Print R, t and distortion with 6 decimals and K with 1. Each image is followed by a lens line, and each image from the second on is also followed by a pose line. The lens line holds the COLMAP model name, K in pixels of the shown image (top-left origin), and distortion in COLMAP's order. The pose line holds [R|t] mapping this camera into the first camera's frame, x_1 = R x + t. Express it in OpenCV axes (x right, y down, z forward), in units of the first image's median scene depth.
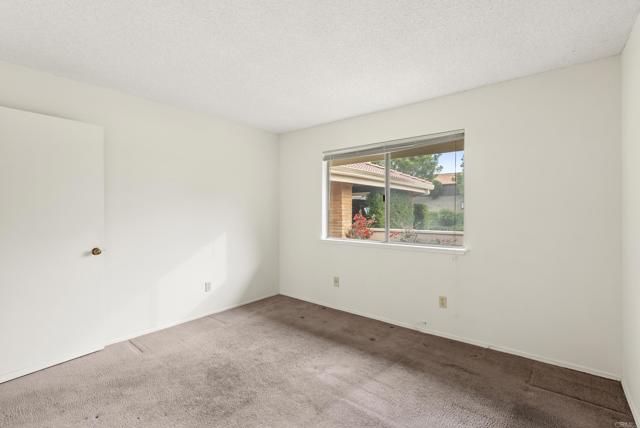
lens RADIAL K [[292.5, 0, 324.0], [0, 292.5, 211.3], [0, 0, 1]] dist [0.000369, -0.000243]
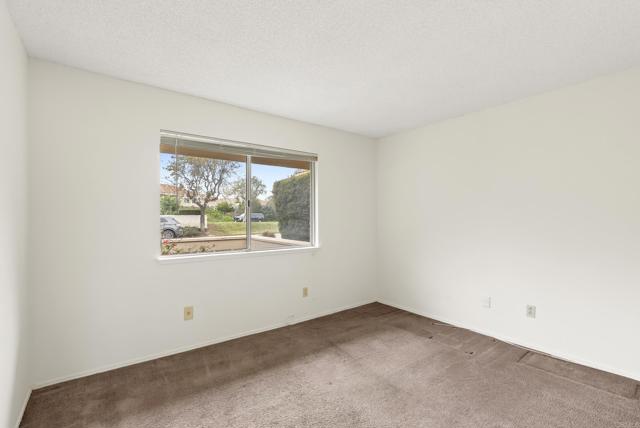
lens RADIAL K [[292.5, 0, 323.7], [0, 292.5, 216.5], [0, 0, 1]] dist [0.000369, -0.000243]
pose [[0.244688, 0.002869, 0.969598, -0.745082], [0.005083, 0.999978, -0.004242, 0.003546], [-0.969588, 0.005966, 0.244668, 0.621435]]
